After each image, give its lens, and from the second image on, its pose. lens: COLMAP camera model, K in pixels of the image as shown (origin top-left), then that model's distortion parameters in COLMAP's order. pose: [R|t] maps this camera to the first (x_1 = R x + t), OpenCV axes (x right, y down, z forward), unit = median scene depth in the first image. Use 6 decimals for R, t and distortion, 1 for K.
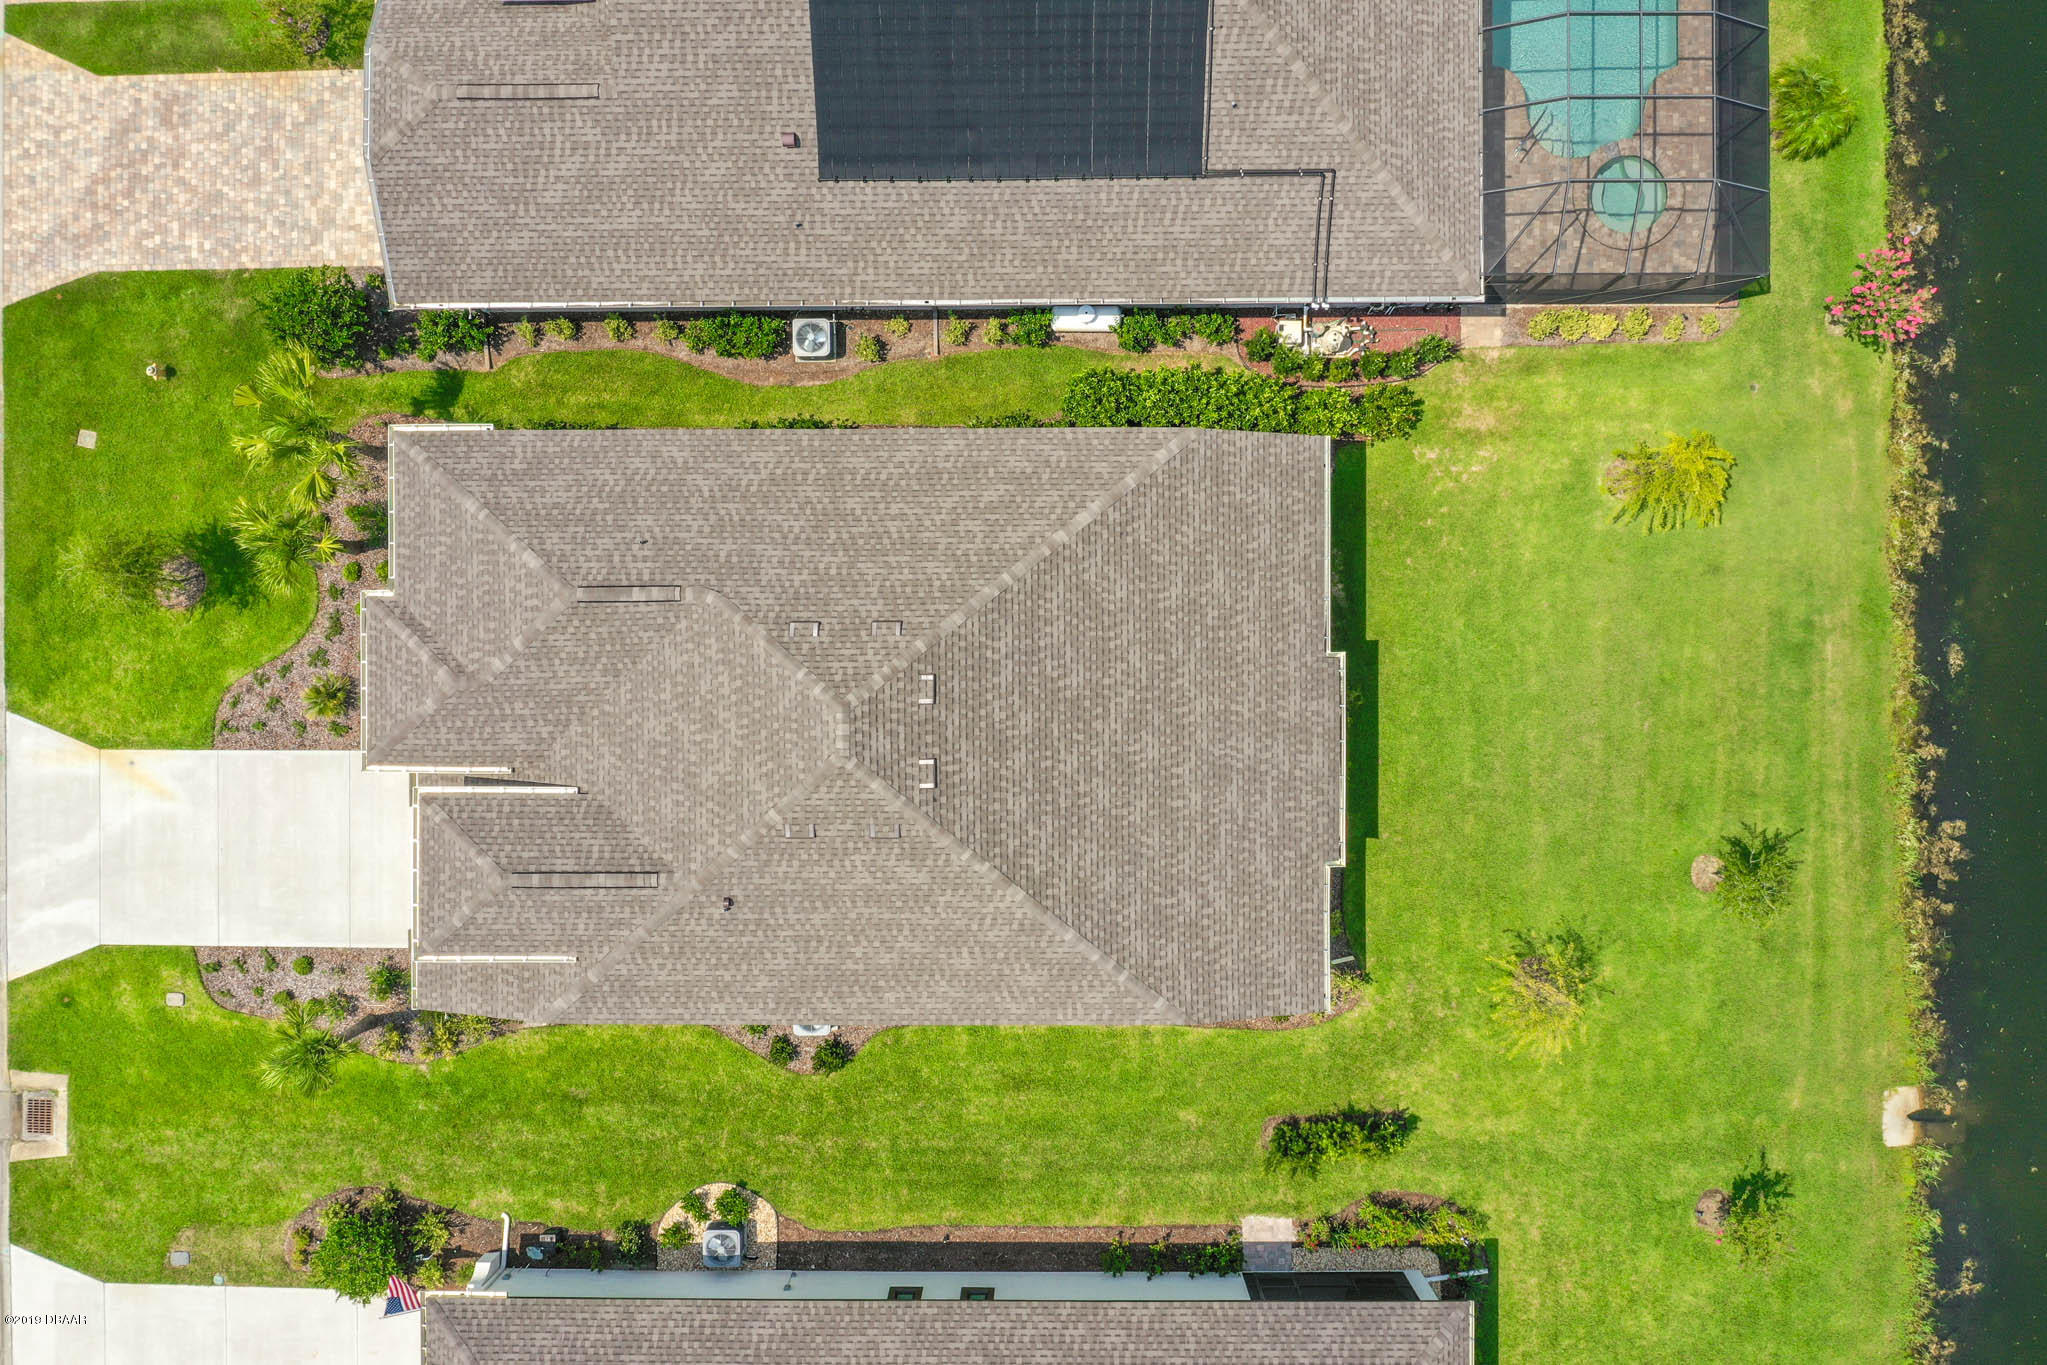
lens RADIAL K [[1588.6, 0, 1028.1], [0, 1588.6, 682.7], [0, 0, 1]] dist [-0.011313, -0.005305]
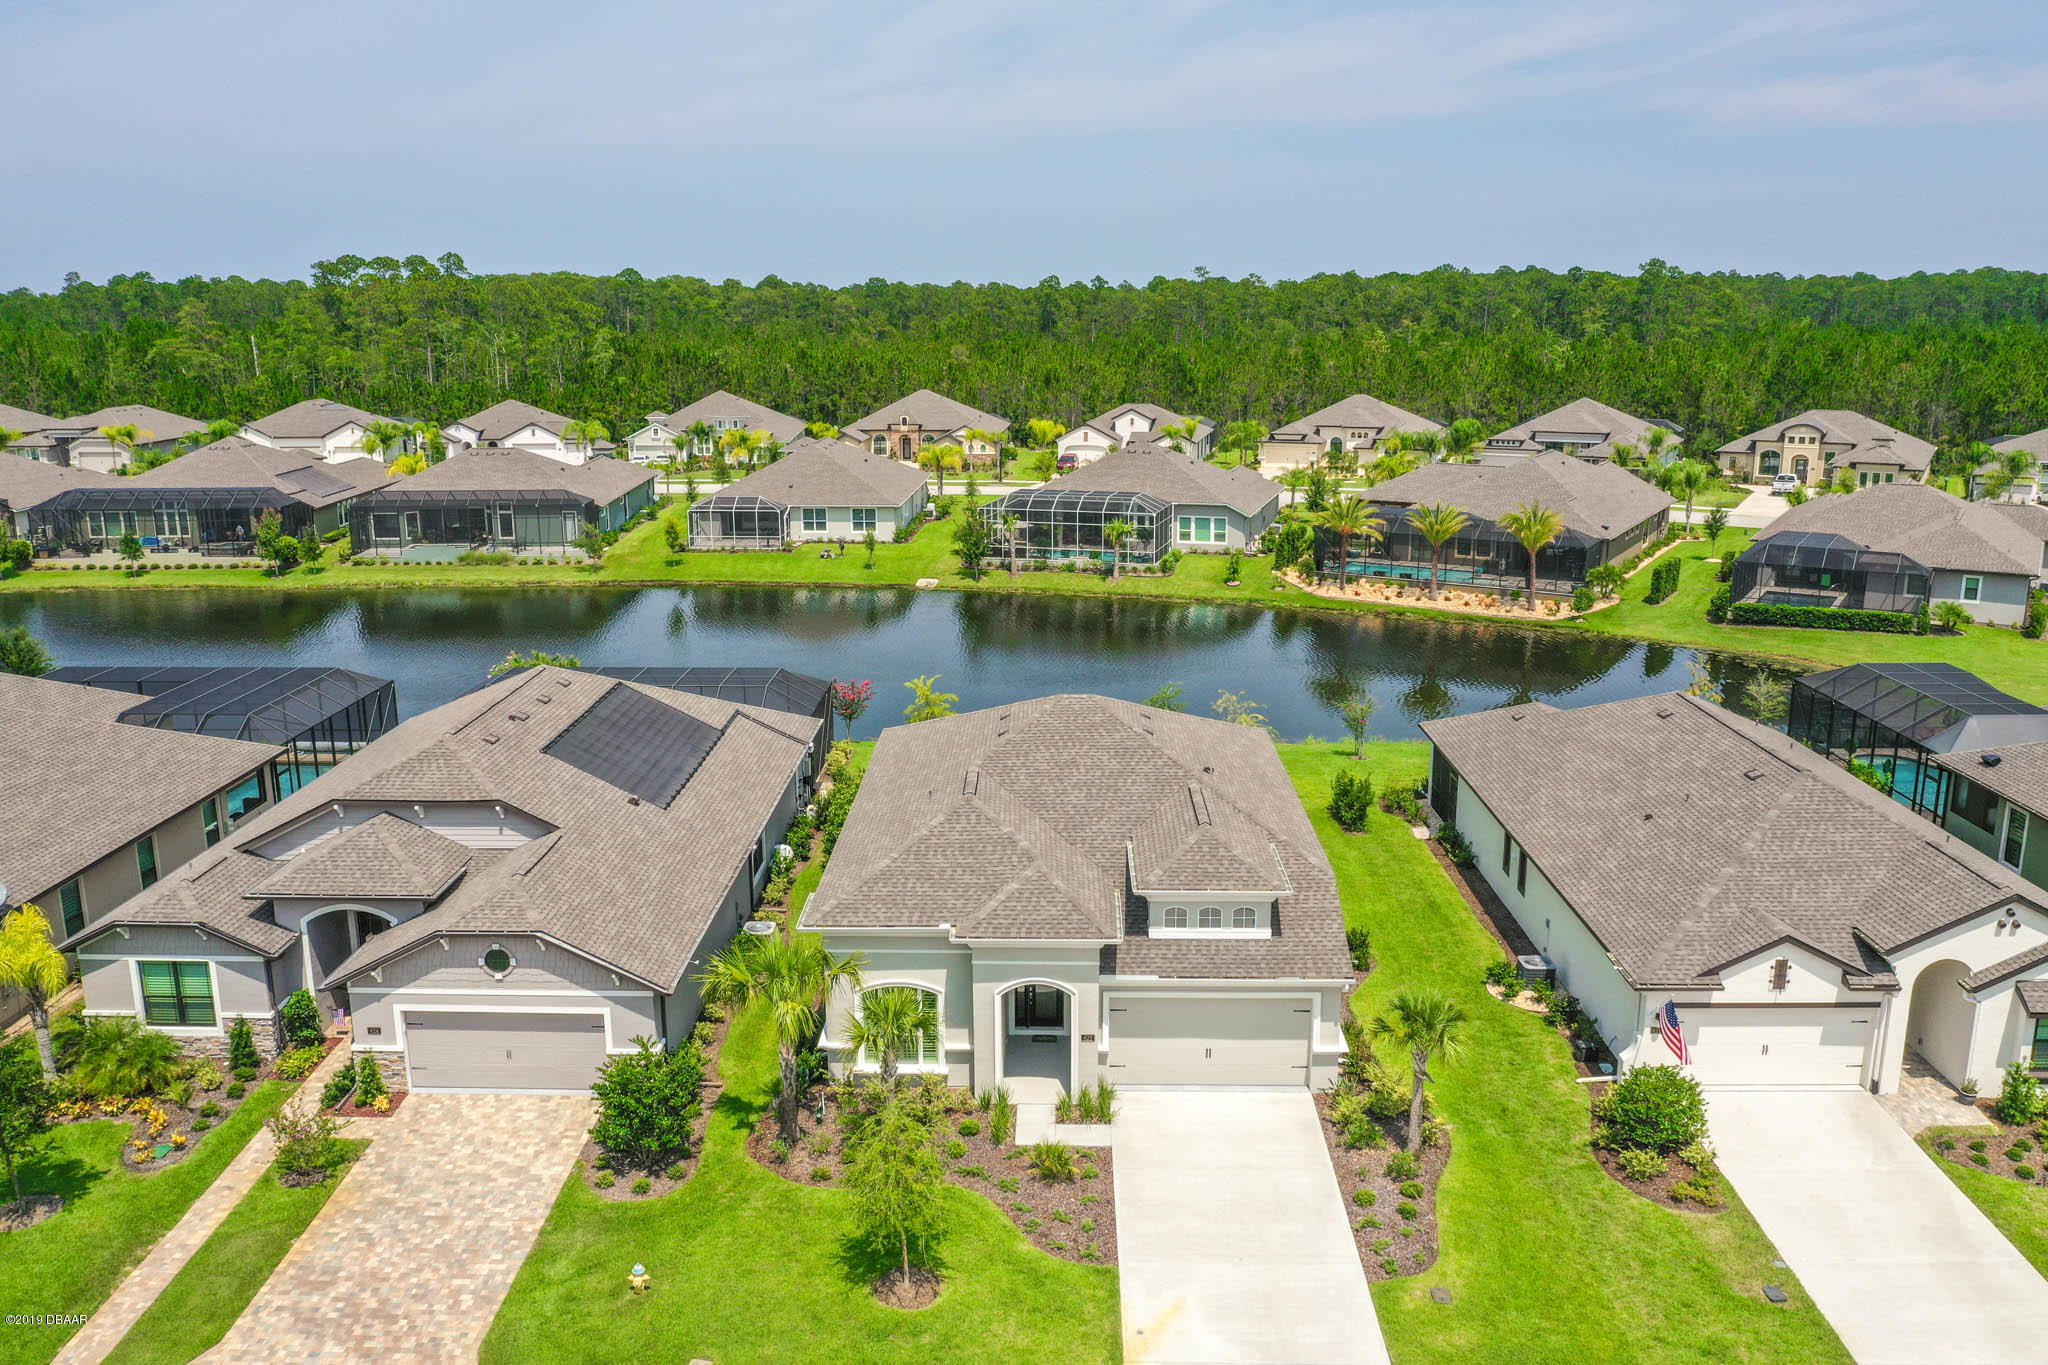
lens RADIAL K [[1589.4, 0, 1028.6], [0, 1589.4, 682.7], [0, 0, 1]] dist [-0.011313, -0.005305]
pose [[0.019570, -0.227501, 0.973581, -1.256123], [0.999800, 0.000425, -0.019998, 0.012876], [0.004136, 0.973778, 0.227463, 0.535140]]
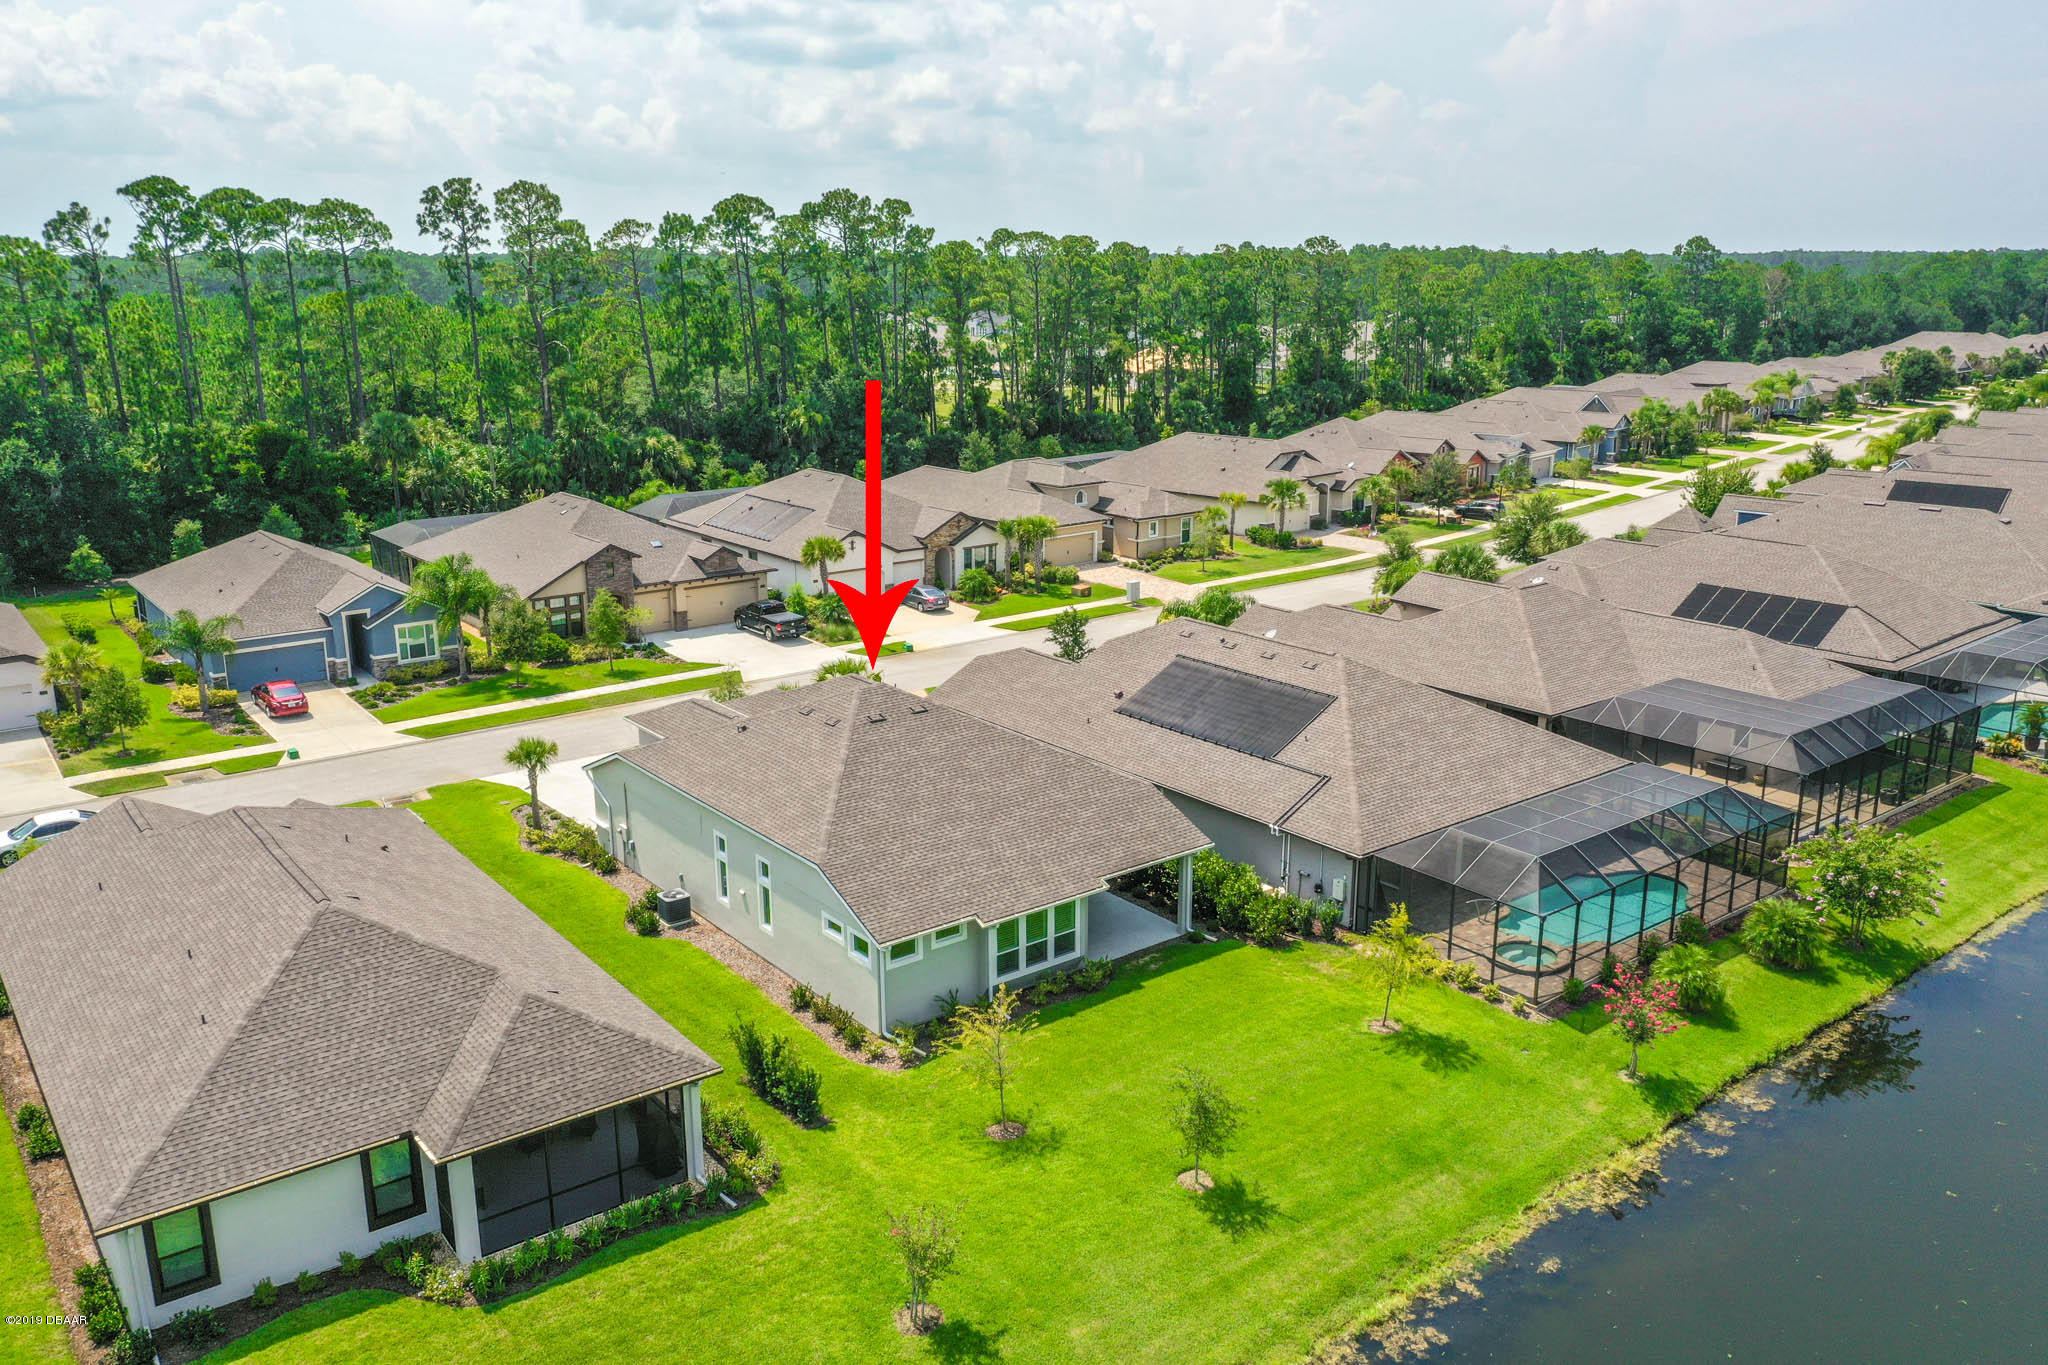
lens RADIAL K [[1589.4, 0, 1028.6], [0, 1589.4, 682.7], [0, 0, 1]] dist [-0.011313, -0.005305]
pose [[0.609791, 0.208902, -0.764536, 1.067756], [-0.792532, 0.152251, -0.590519, 0.750080], [-0.006959, 0.966012, 0.258403, 0.436349]]
